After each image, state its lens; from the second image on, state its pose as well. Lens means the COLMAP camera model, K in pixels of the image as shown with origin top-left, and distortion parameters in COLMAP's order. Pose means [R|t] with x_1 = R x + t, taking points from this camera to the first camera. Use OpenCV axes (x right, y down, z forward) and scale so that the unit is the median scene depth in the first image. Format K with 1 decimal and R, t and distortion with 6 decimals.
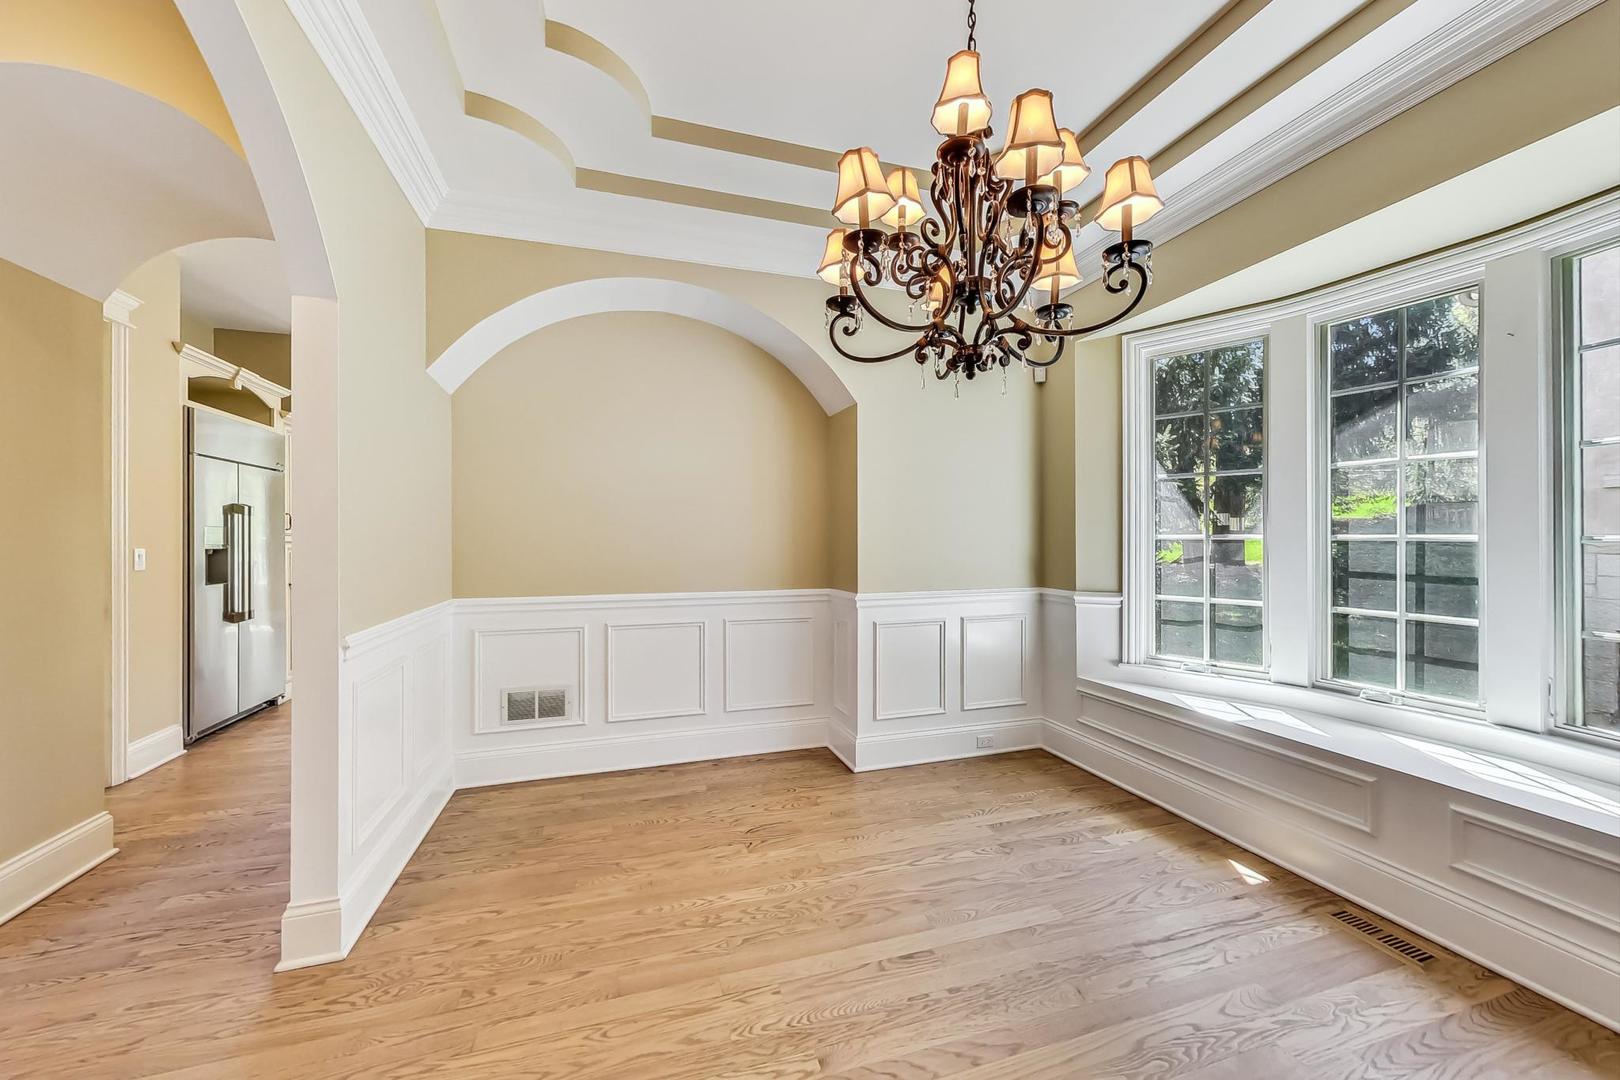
lens RADIAL K [[595.3, 0, 808.1], [0, 595.3, 536.8], [0, 0, 1]] dist [-0.000884, -0.000271]
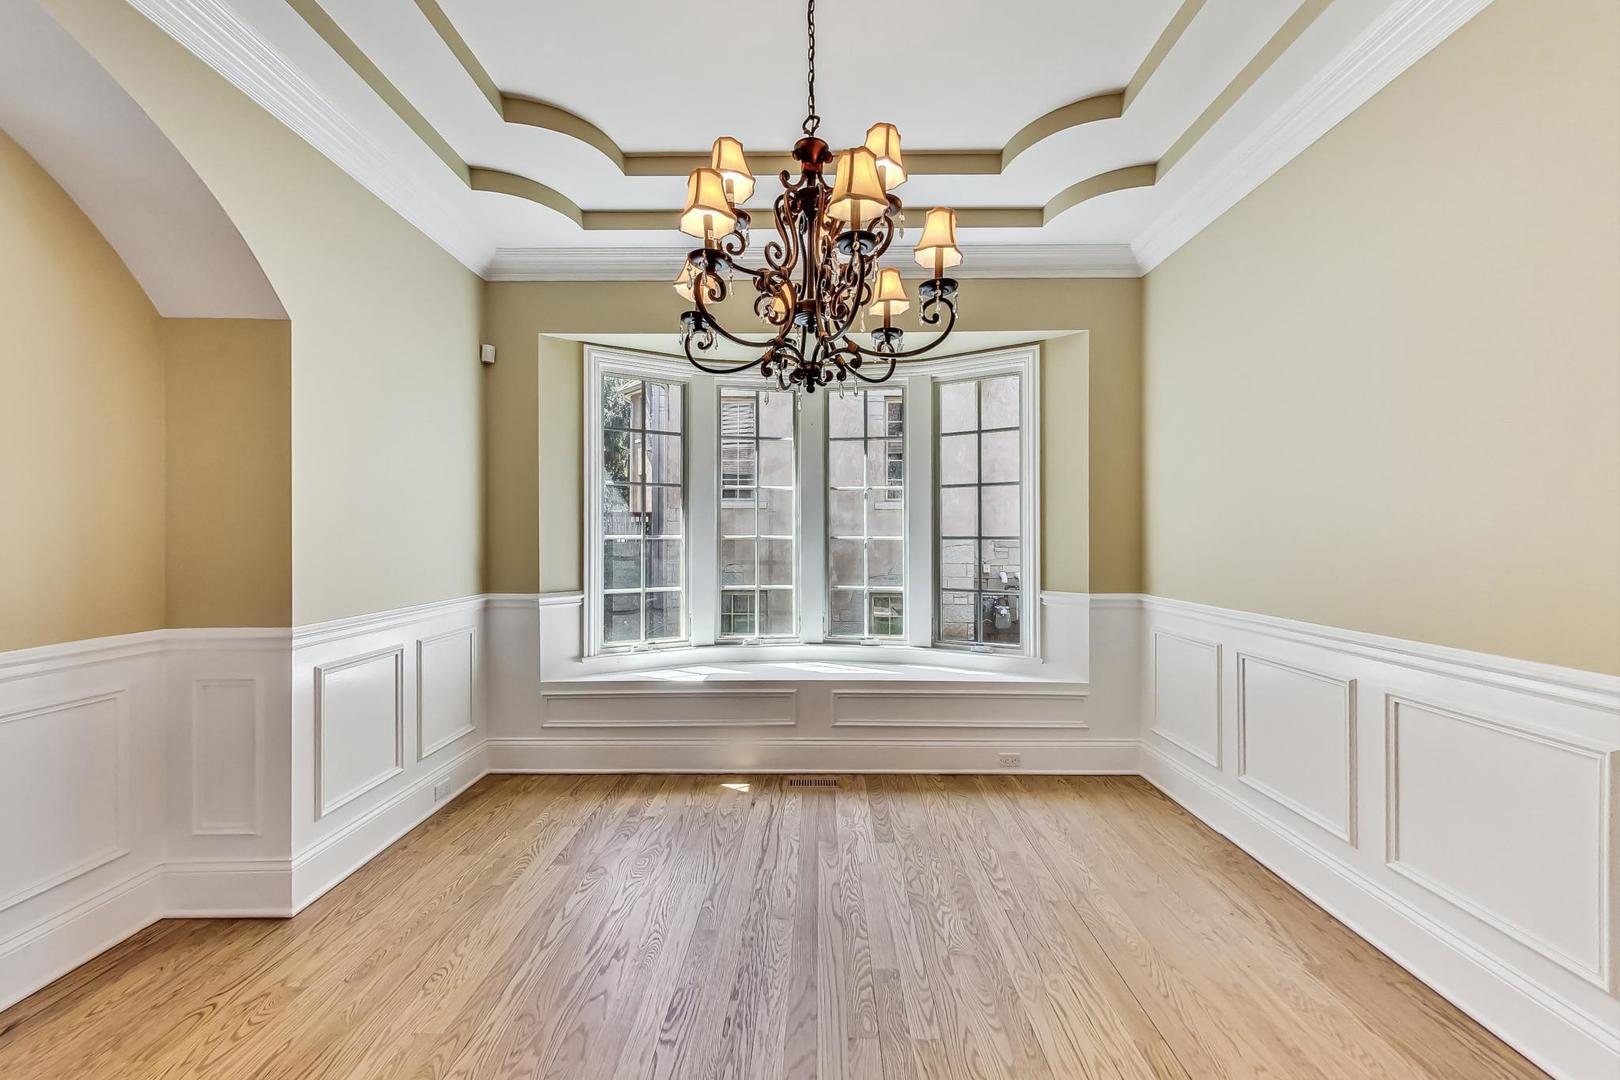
lens RADIAL K [[595.3, 0, 807.6], [0, 595.3, 538.0], [0, 0, 1]] dist [-0.000884, -0.000271]
pose [[0.313303, -0.003787, 0.949646, -0.347241], [-0.001182, 0.999990, 0.004377, -0.002666], [-0.949653, -0.002494, 0.313295, 0.303876]]
